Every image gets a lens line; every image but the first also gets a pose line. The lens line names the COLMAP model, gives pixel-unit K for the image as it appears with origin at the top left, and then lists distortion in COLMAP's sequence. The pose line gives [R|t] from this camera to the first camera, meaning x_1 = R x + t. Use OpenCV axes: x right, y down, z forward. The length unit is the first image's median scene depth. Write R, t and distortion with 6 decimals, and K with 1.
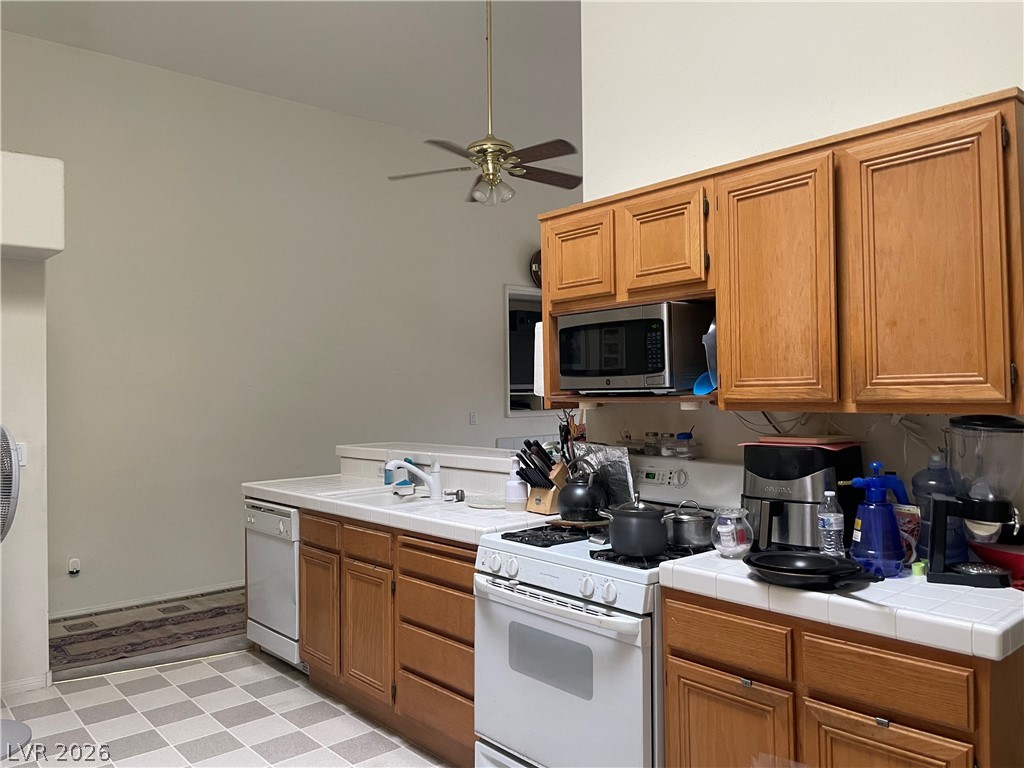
lens RADIAL K [[759.7, 0, 532.6], [0, 759.7, 382.9], [0, 0, 1]] dist [0.066308, -0.150496]
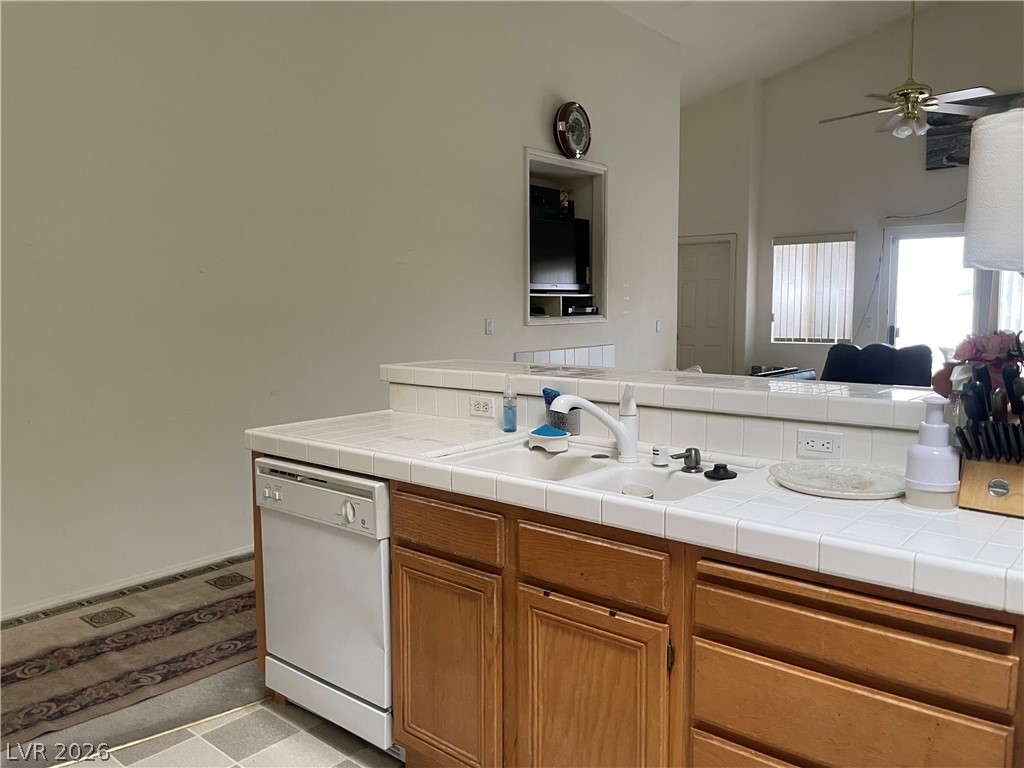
lens RADIAL K [[771.5, 0, 517.2], [0, 771.5, 378.1], [0, 0, 1]] dist [0.084322, -0.134670]
pose [[0.991397, -0.001399, 0.130880, -0.257373], [-0.012851, 0.994071, 0.107974, 0.024821], [-0.130255, -0.108728, 0.985501, 0.396465]]
